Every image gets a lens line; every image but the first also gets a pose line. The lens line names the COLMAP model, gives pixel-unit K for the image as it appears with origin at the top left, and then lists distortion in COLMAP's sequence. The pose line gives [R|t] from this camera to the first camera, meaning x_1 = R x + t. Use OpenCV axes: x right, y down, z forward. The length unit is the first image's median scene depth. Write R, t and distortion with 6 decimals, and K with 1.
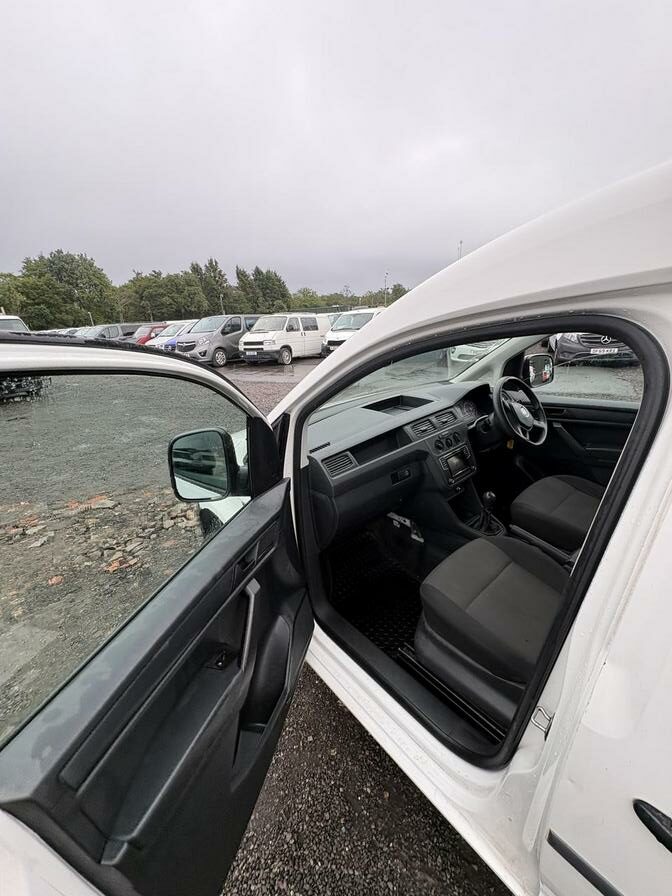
lens RADIAL K [[356.2, 0, 336.0], [0, 356.2, 448.0], [0, 0, 1]] dist [-0.000183, -0.000336]
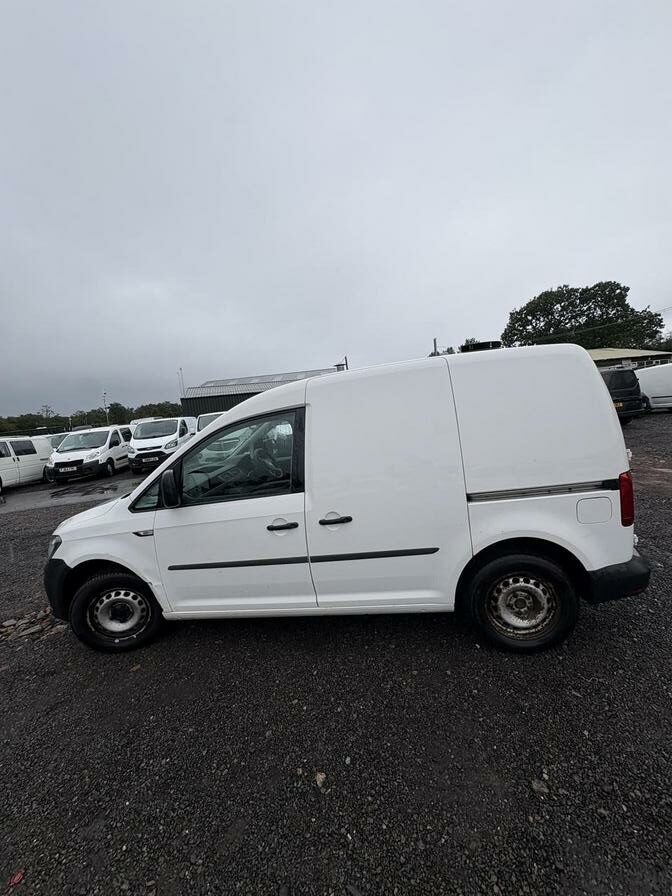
lens RADIAL K [[351.3, 0, 332.8], [0, 351.3, 447.1], [0, 0, 1]] dist [0.001902, 0.000036]
pose [[0.759929, -0.097015, 0.642726, -0.460956], [0.284594, 0.938646, -0.194809, 0.292344], [-0.584392, 0.330957, 0.740914, -0.696911]]
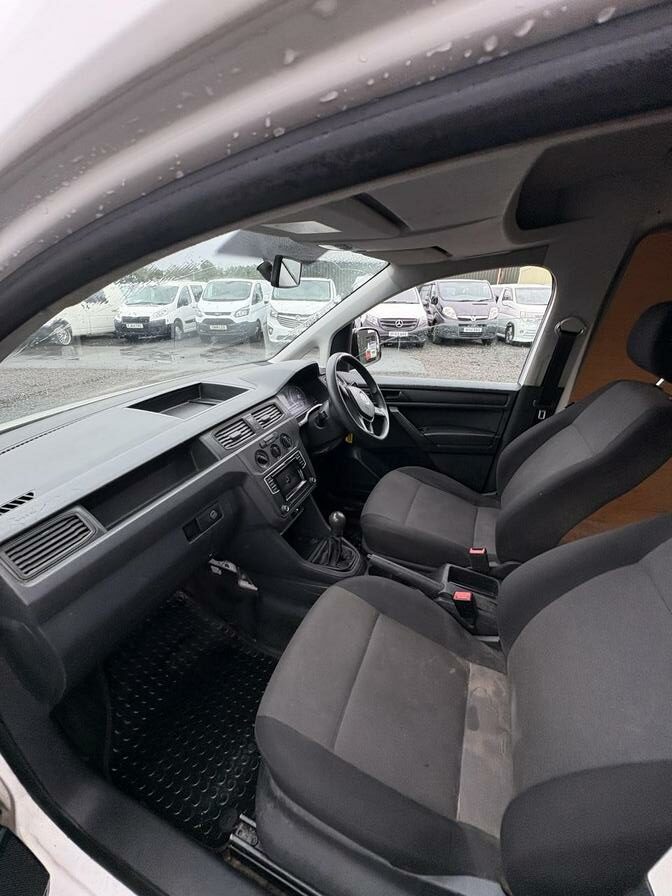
lens RADIAL K [[358.1, 0, 333.5], [0, 358.1, 446.4], [0, 0, 1]] dist [0.000960, -0.000588]
pose [[0.890676, -0.120251, 0.438446, 0.107998], [0.102359, 0.992666, 0.064320, -0.051734], [-0.442965, -0.012409, 0.896453, 0.312940]]
